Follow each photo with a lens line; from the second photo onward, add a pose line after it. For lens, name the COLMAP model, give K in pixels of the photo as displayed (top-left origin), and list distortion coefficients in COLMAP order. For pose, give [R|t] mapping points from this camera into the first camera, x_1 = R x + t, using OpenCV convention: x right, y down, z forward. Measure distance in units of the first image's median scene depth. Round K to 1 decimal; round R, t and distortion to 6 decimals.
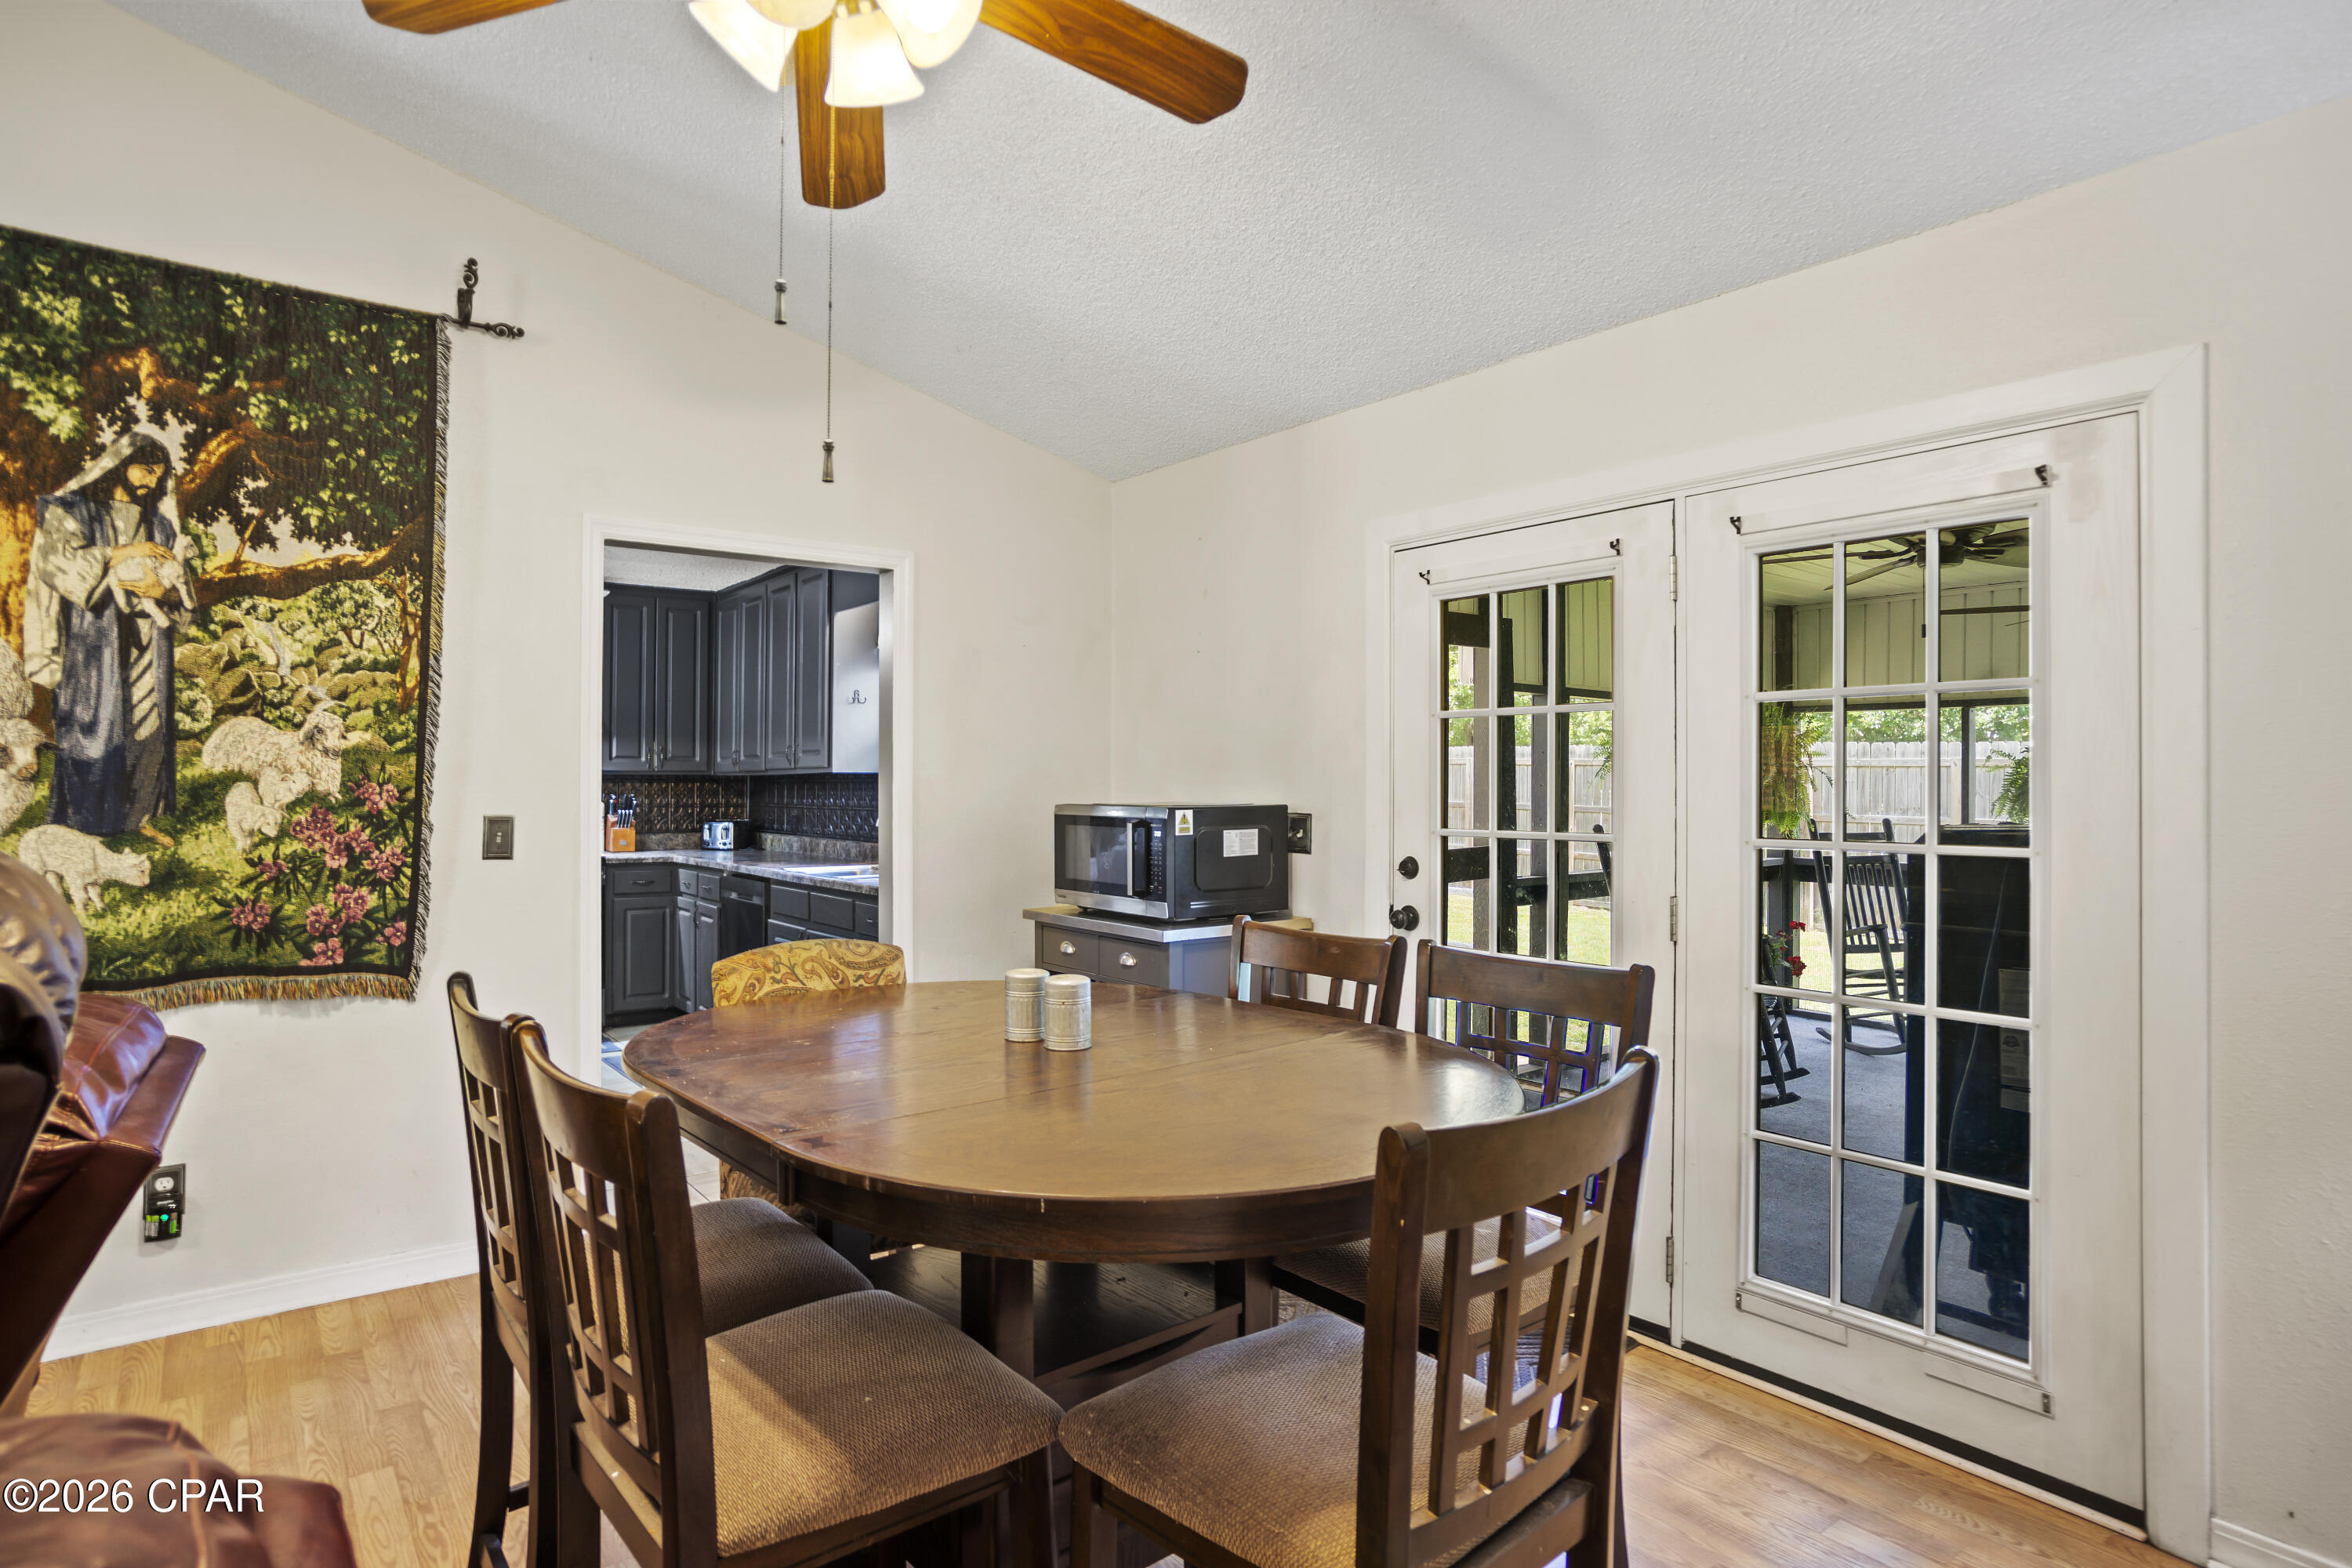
lens RADIAL K [[1269.0, 0, 1172.9], [0, 1269.0, 770.7], [0, 0, 1]] dist [-0.063077, 0.044503]
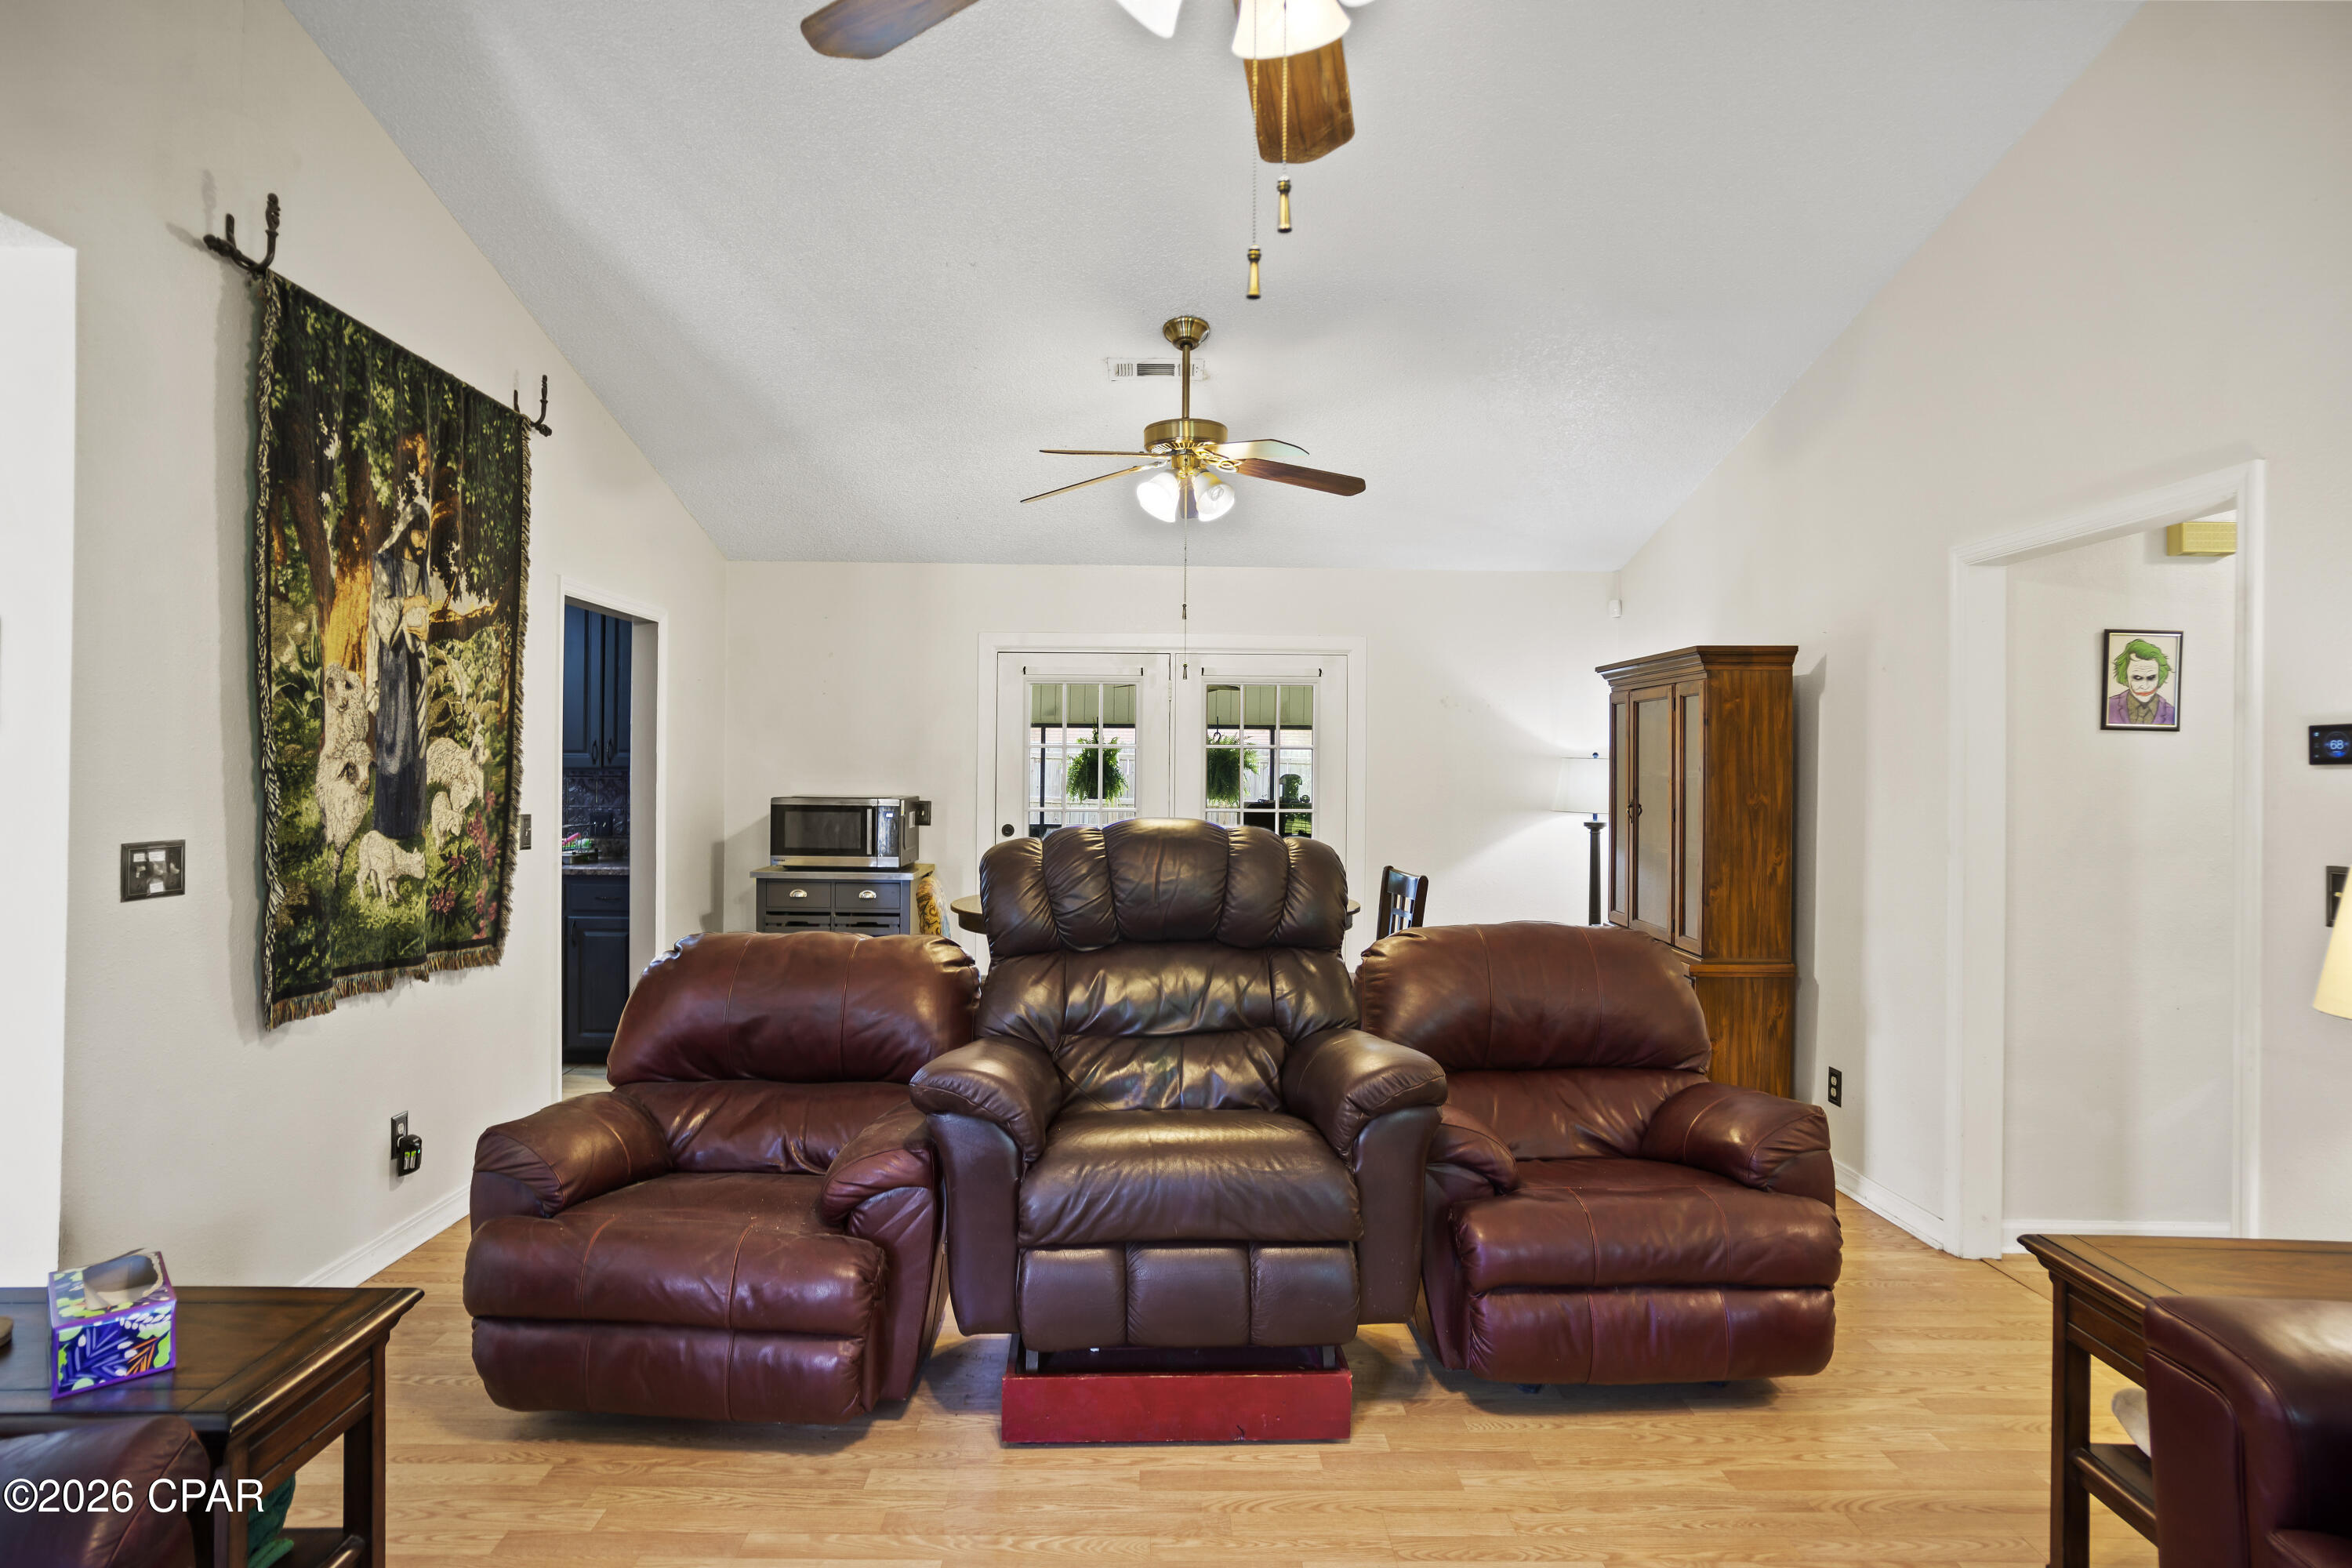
lens RADIAL K [[1269.0, 0, 1172.9], [0, 1269.0, 770.7], [0, 0, 1]] dist [-0.063077, 0.044503]
pose [[0.593561, 0.000165, 0.804789, -1.313191], [-0.014826, 0.999833, 0.010730, -0.035020], [-0.804653, -0.018301, 0.593464, -0.300464]]
